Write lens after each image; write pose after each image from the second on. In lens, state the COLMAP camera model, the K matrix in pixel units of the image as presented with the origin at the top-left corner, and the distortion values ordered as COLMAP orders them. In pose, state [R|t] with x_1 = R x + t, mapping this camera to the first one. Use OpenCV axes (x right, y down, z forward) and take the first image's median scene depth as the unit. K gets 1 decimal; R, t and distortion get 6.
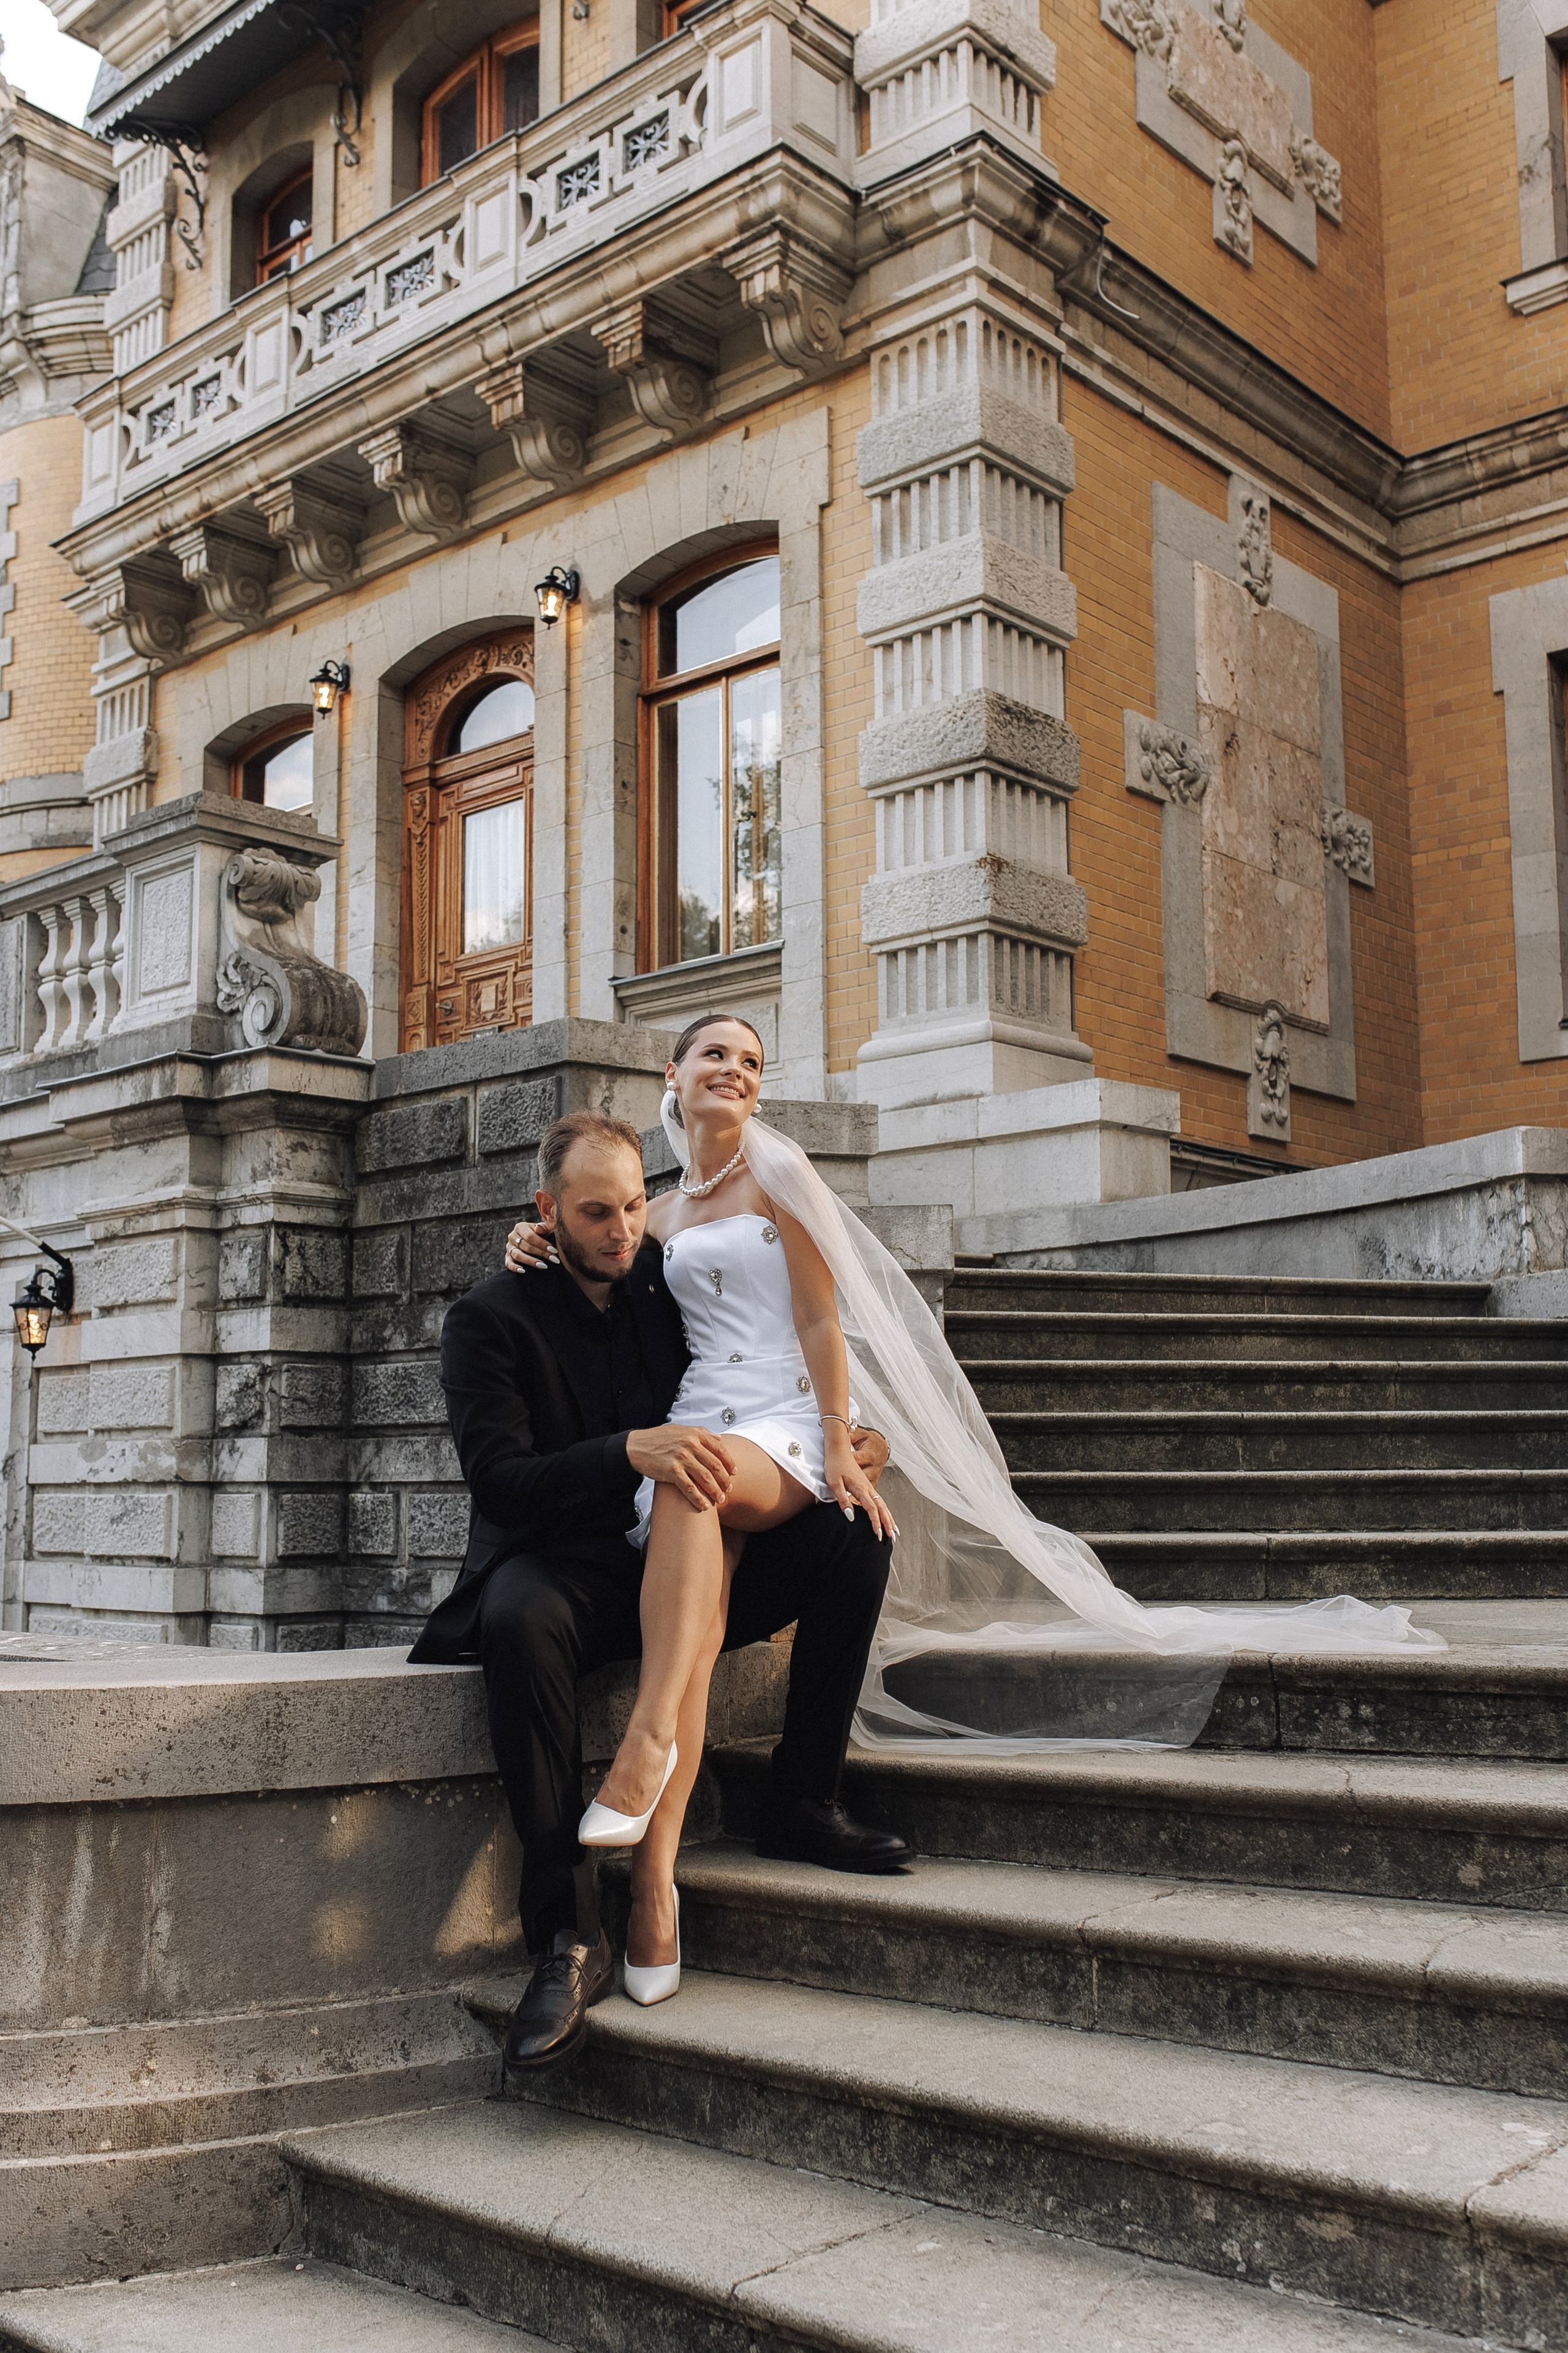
lens RADIAL K [[2280.2, 0, 899.7], [0, 2280.2, 1195.8], [0, 0, 1]] dist [0.004936, 0.000000]
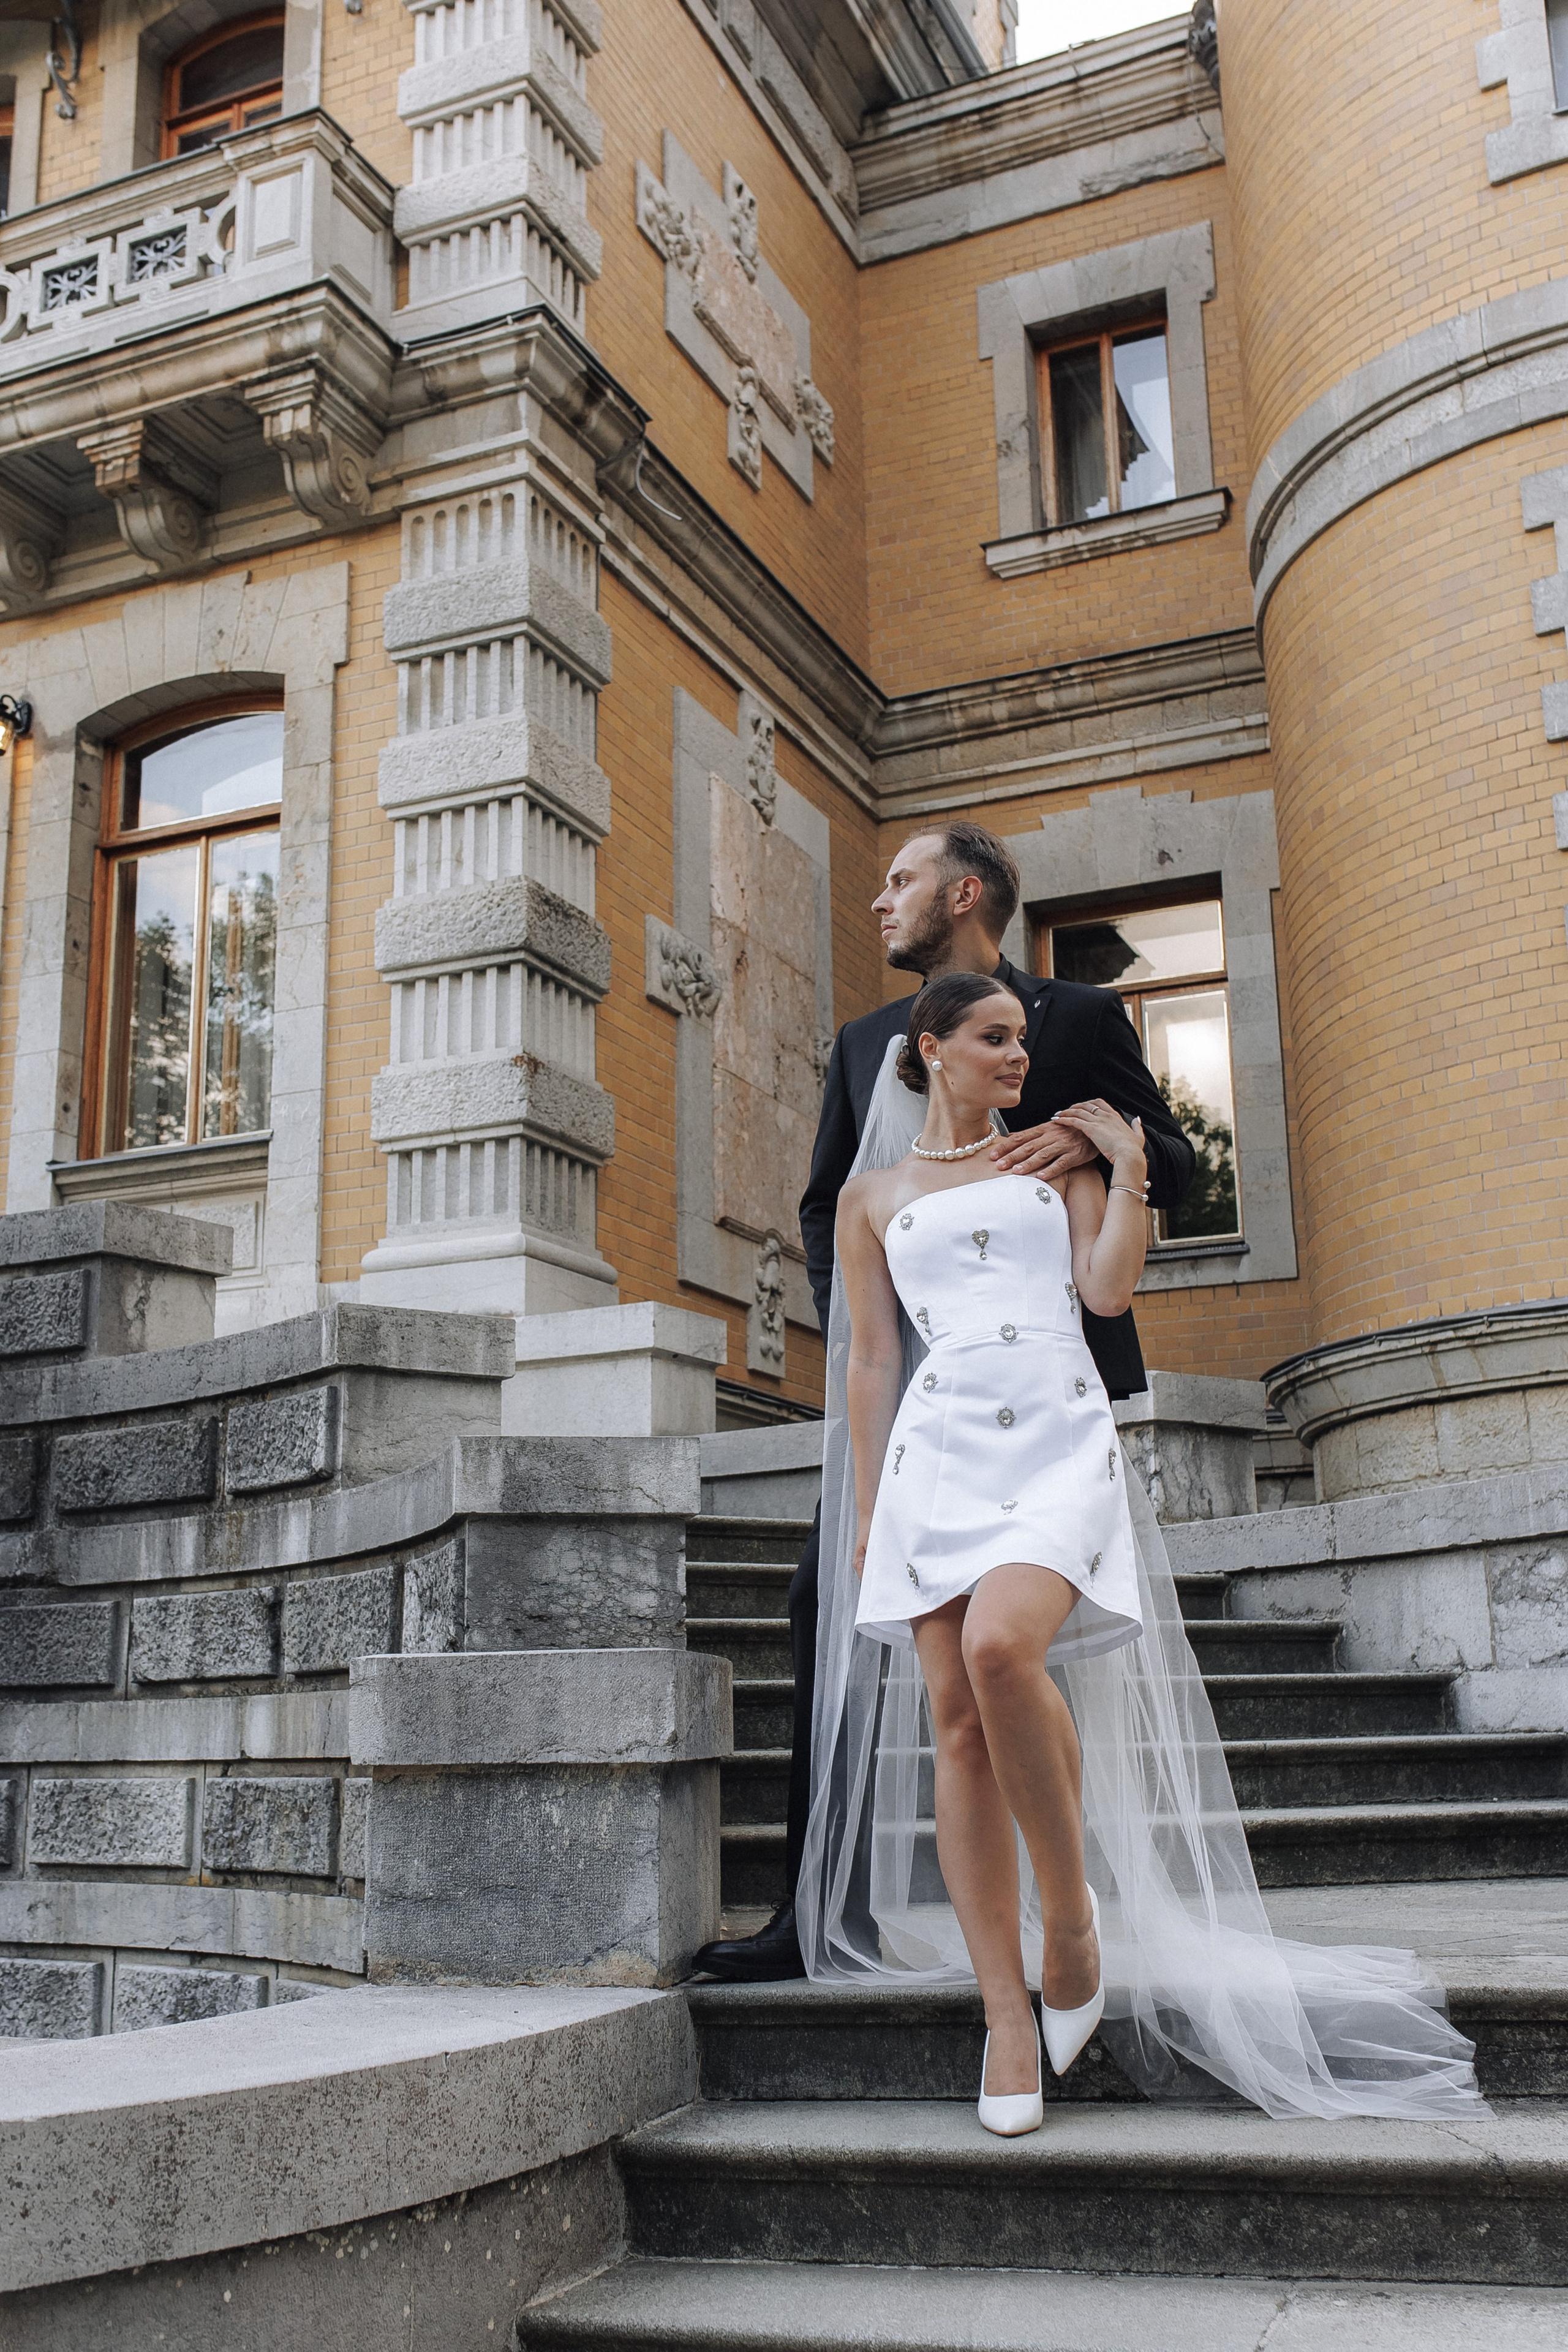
lens RADIAL K [[2279.5, 0, 787.0], [0, 2279.5, 1175.6], [0, 0, 1]] dist [0.004936, 0.000000]
pose [[0.950109, 0.061461, 0.305801, -0.129806], [-0.026879, 0.992881, -0.116041, 0.002770], [-0.310756, 0.102032, 0.944997, 0.099078]]
